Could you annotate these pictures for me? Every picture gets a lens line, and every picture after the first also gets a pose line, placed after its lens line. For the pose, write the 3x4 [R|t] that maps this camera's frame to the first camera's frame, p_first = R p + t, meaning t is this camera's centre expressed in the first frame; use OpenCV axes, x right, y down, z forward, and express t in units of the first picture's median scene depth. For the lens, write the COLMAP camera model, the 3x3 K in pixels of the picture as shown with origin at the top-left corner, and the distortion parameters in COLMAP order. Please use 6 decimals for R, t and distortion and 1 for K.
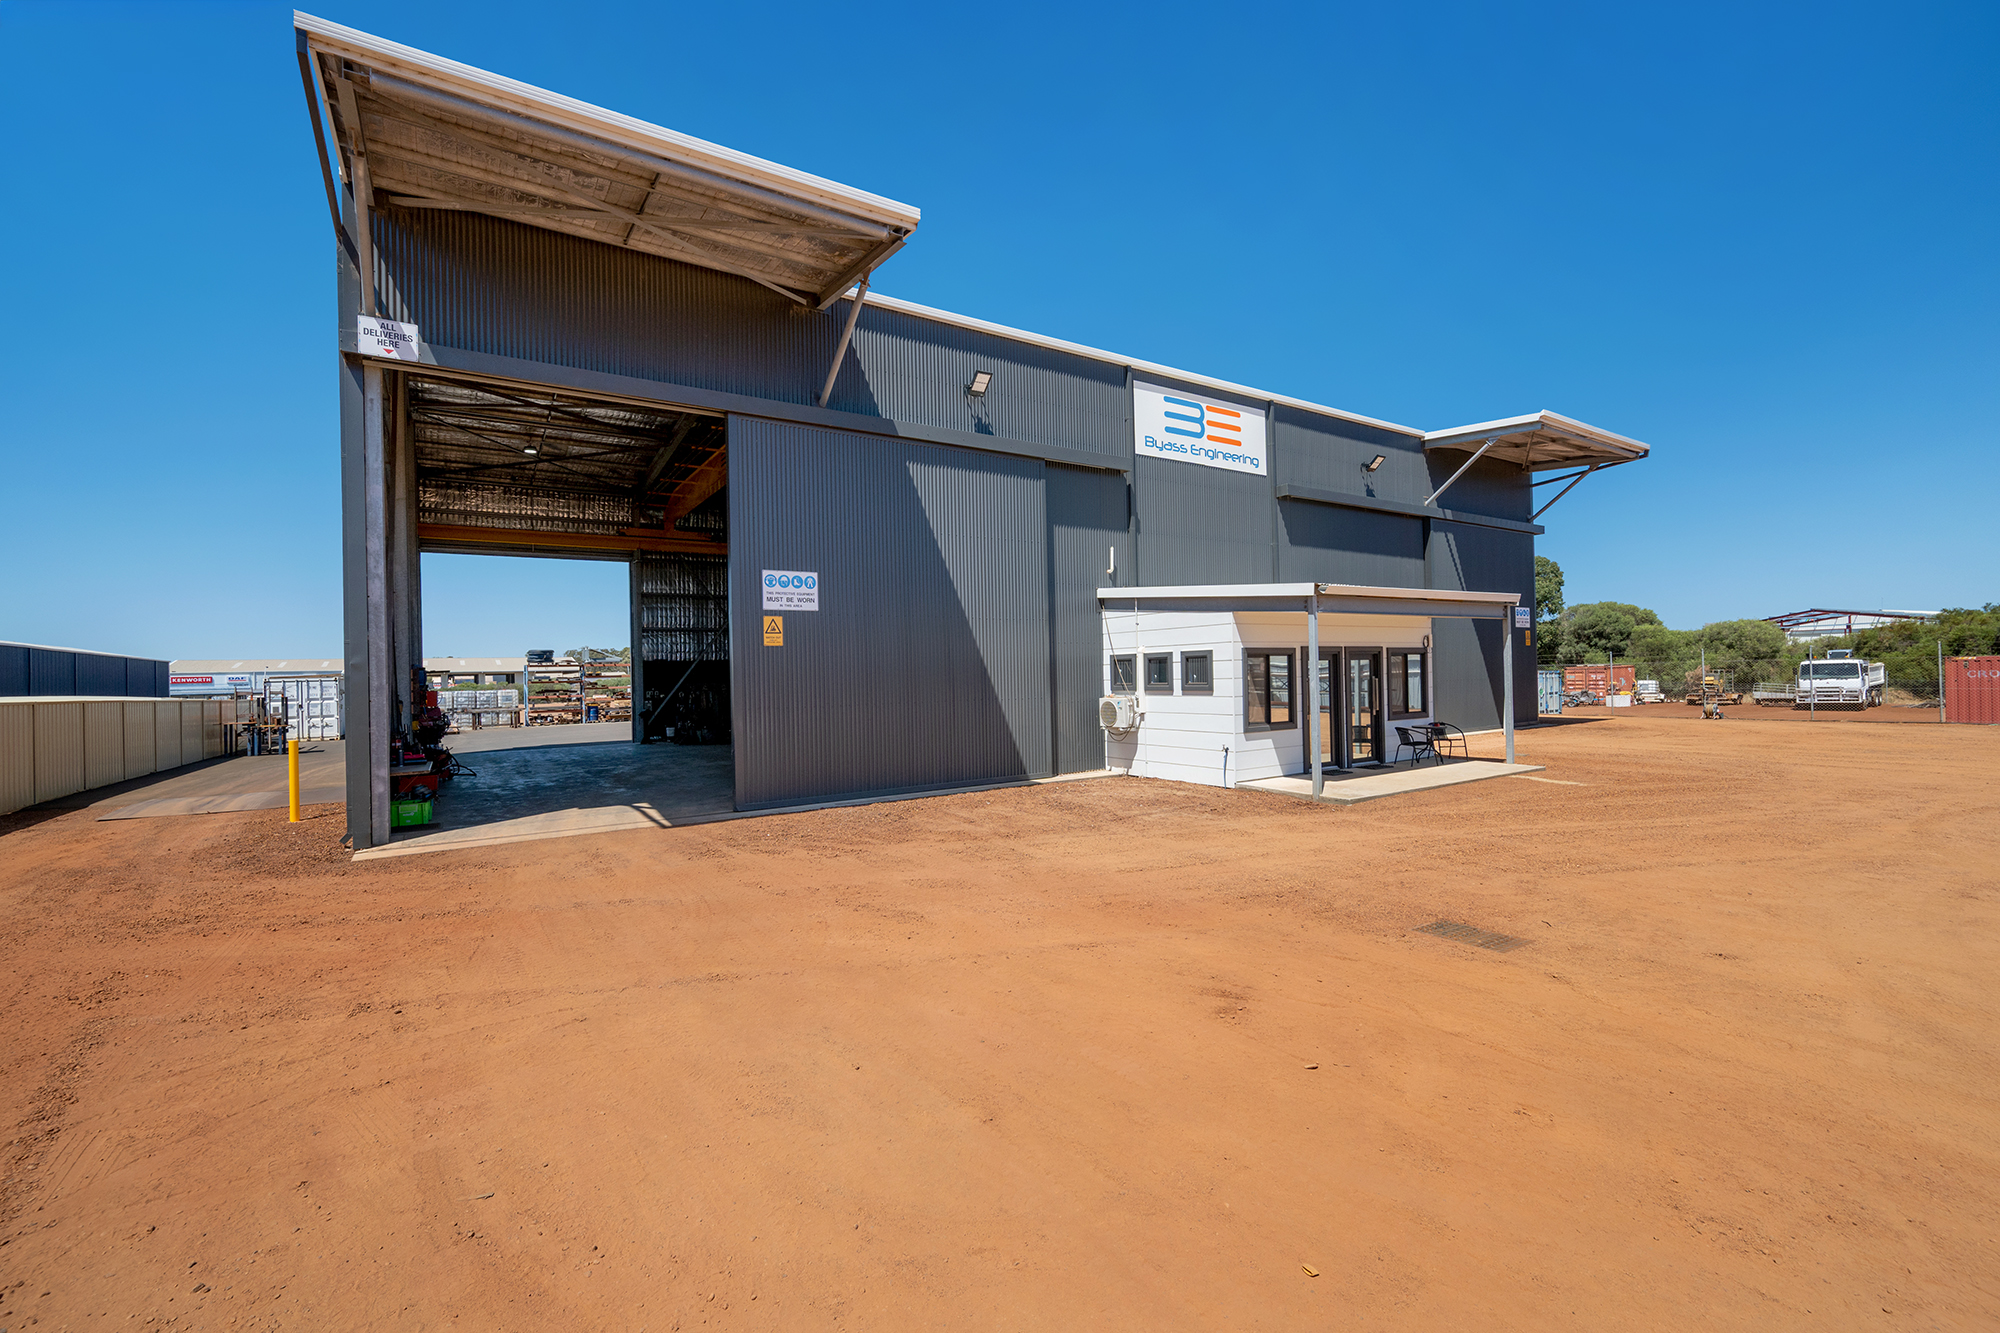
lens RADIAL K [[789.9, 0, 1000.3], [0, 789.9, 667.2], [0, 0, 1]] dist [0.002419, 0.000291]
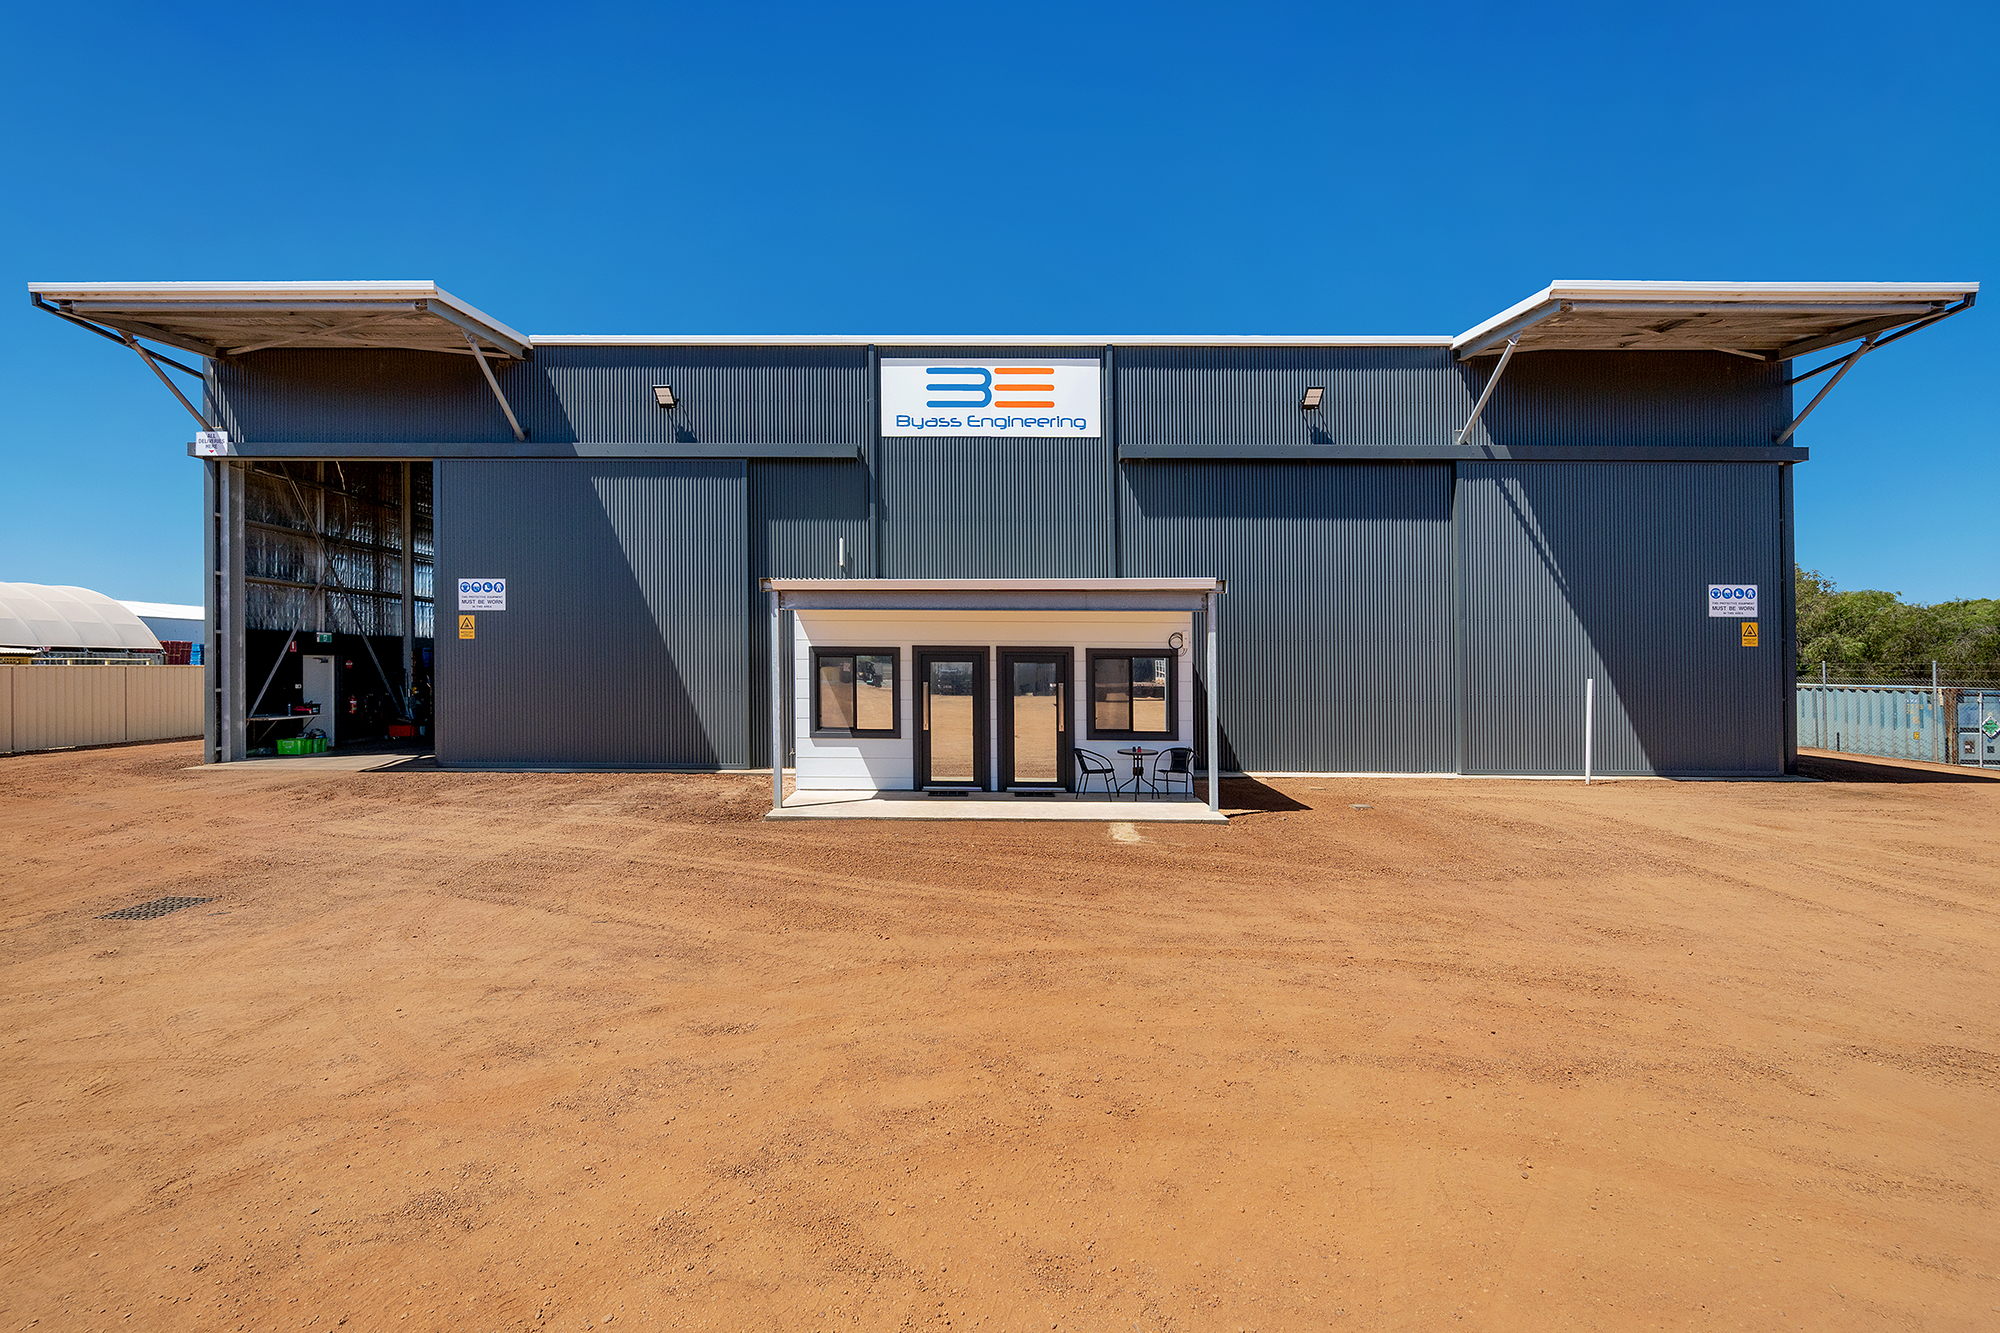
lens RADIAL K [[839.6, 0, 996.5], [0, 839.6, 665.1], [0, 0, 1]] dist [-0.000428, -0.000474]
pose [[0.851583, 0.031313, -0.523284, 0.802225], [-0.021279, 0.999456, 0.025179, -0.026009], [0.523788, -0.010307, 0.851786, 0.213561]]
